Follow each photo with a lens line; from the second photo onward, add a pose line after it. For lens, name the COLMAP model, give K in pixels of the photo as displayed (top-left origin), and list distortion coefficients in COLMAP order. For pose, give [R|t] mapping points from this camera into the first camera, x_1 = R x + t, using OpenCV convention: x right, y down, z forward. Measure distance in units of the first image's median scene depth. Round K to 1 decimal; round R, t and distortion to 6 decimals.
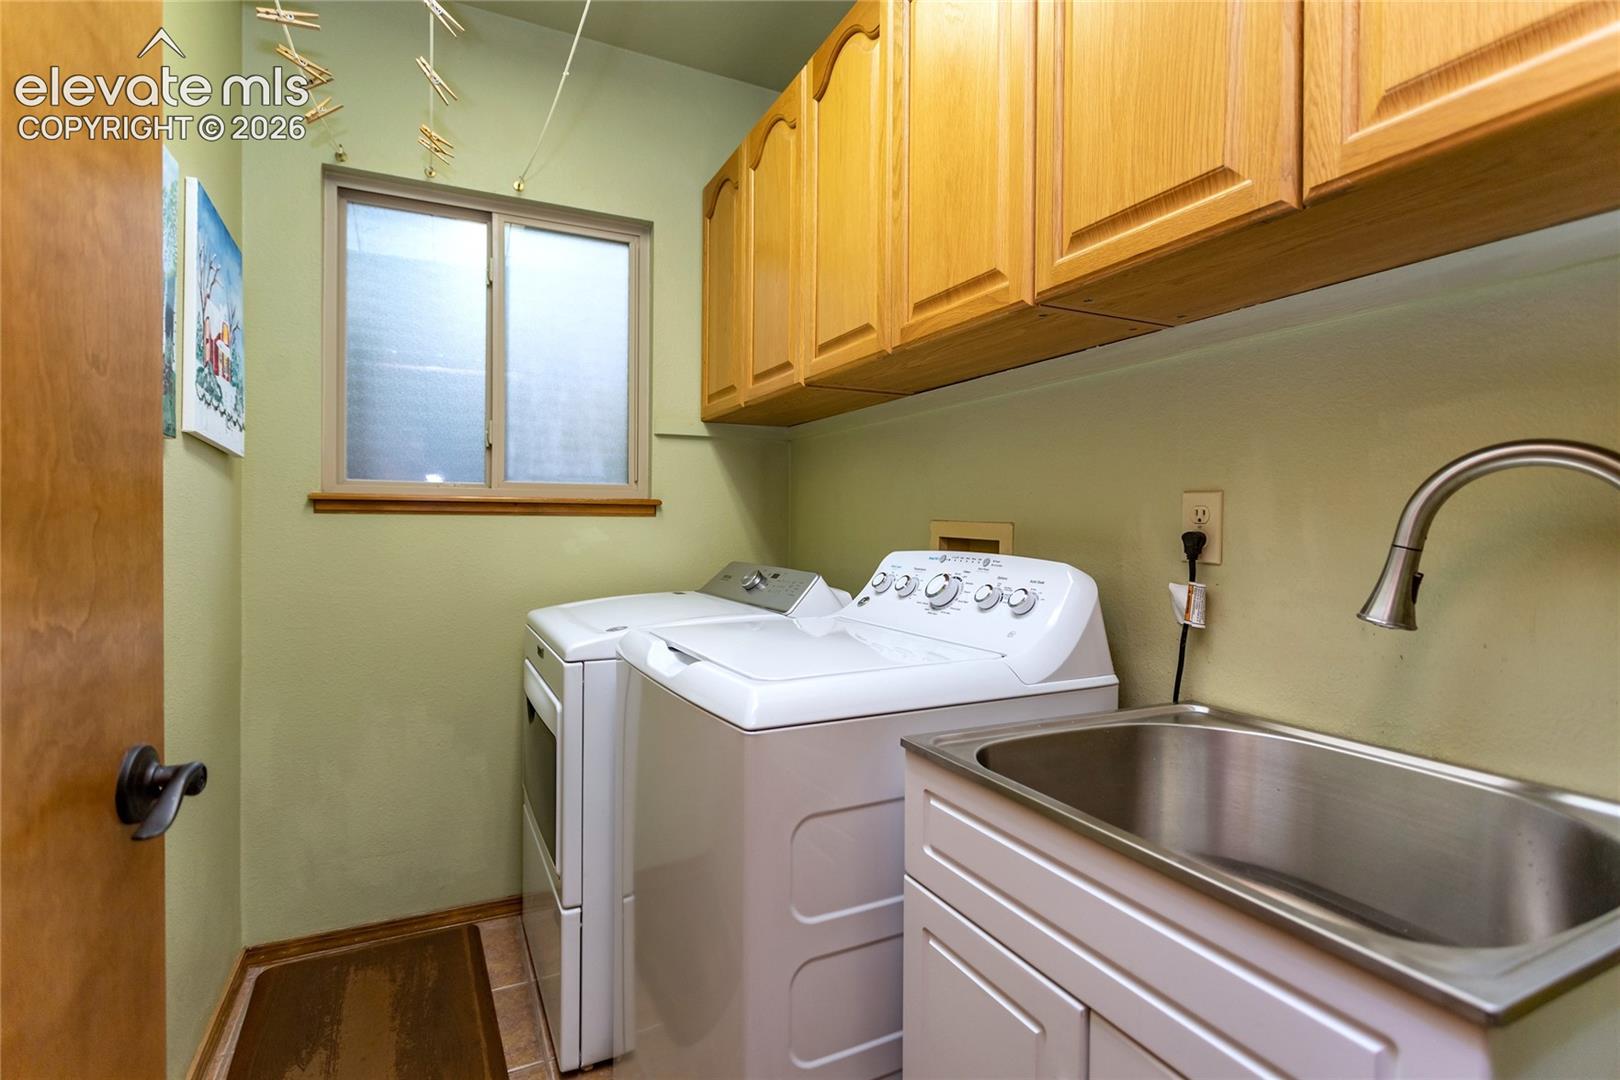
lens RADIAL K [[774.3, 0, 810.0], [0, 774.3, 540.0], [0, 0, 1]] dist [-0.003461, -0.000129]
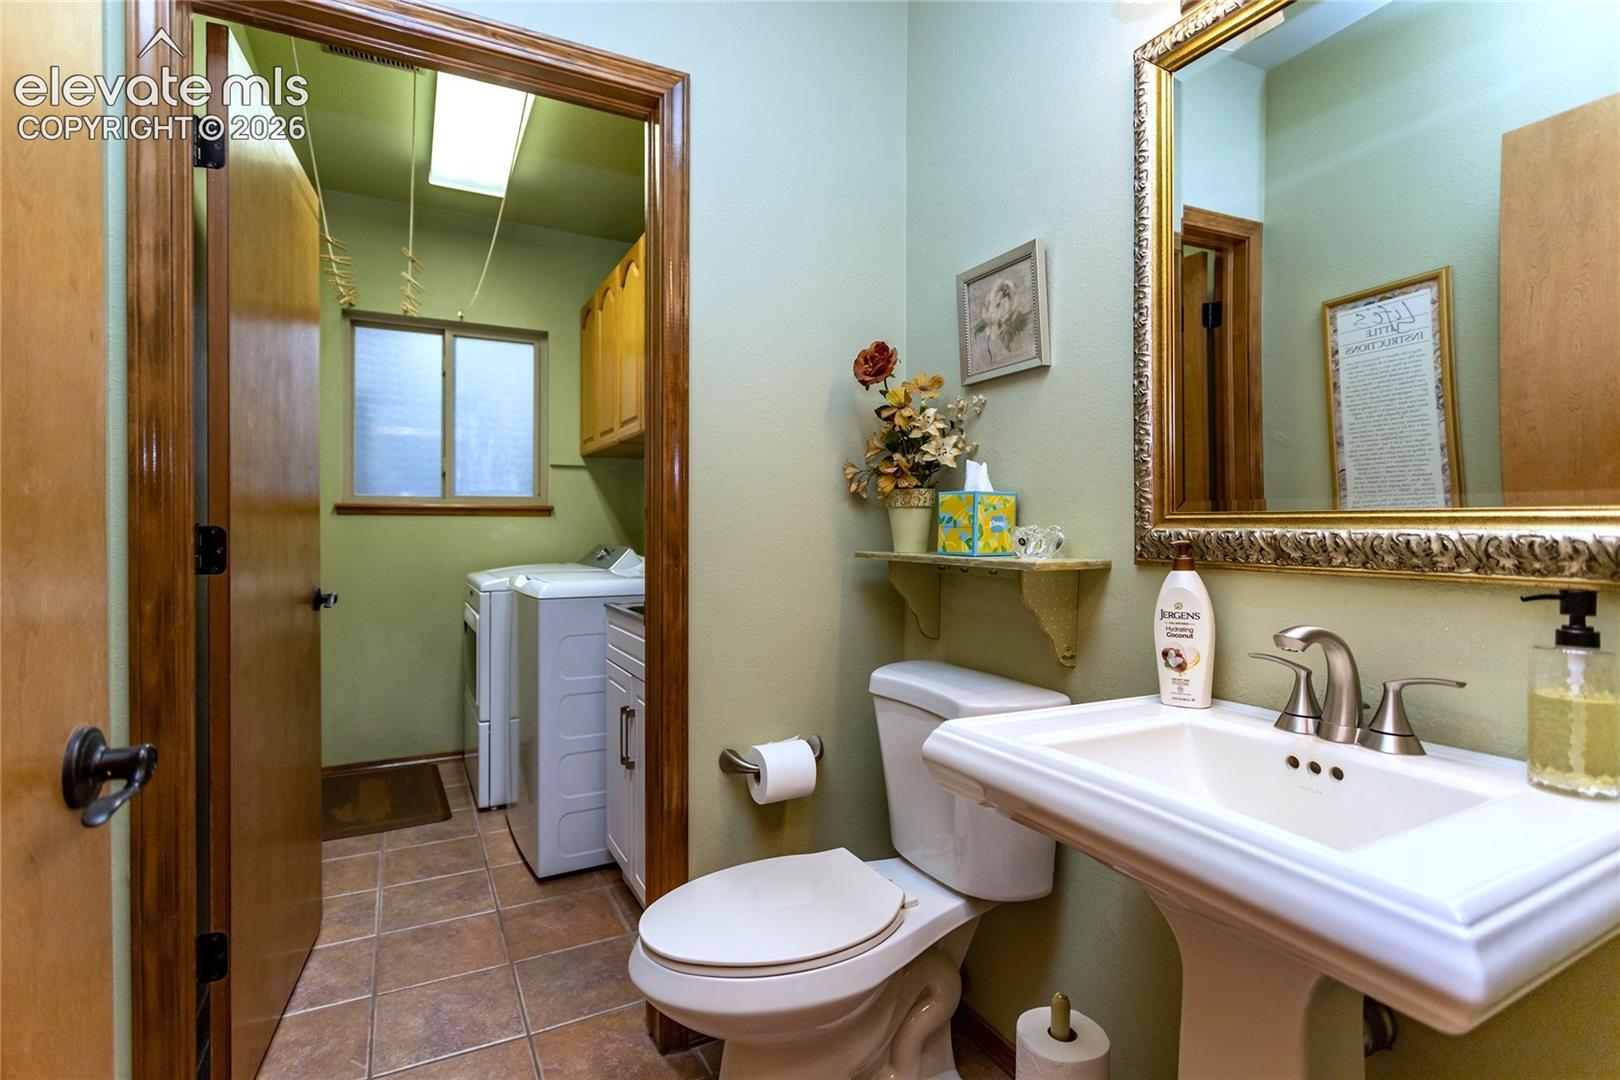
lens RADIAL K [[778.8, 0, 810.0], [0, 778.8, 540.0], [0, 0, 1]] dist [0.000809, 0.000104]
pose [[0.999670, -0.006051, 0.024949, 0.325217], [0.006177, 0.999968, -0.004985, 0.032084], [-0.024918, 0.005138, 0.999676, -0.680406]]
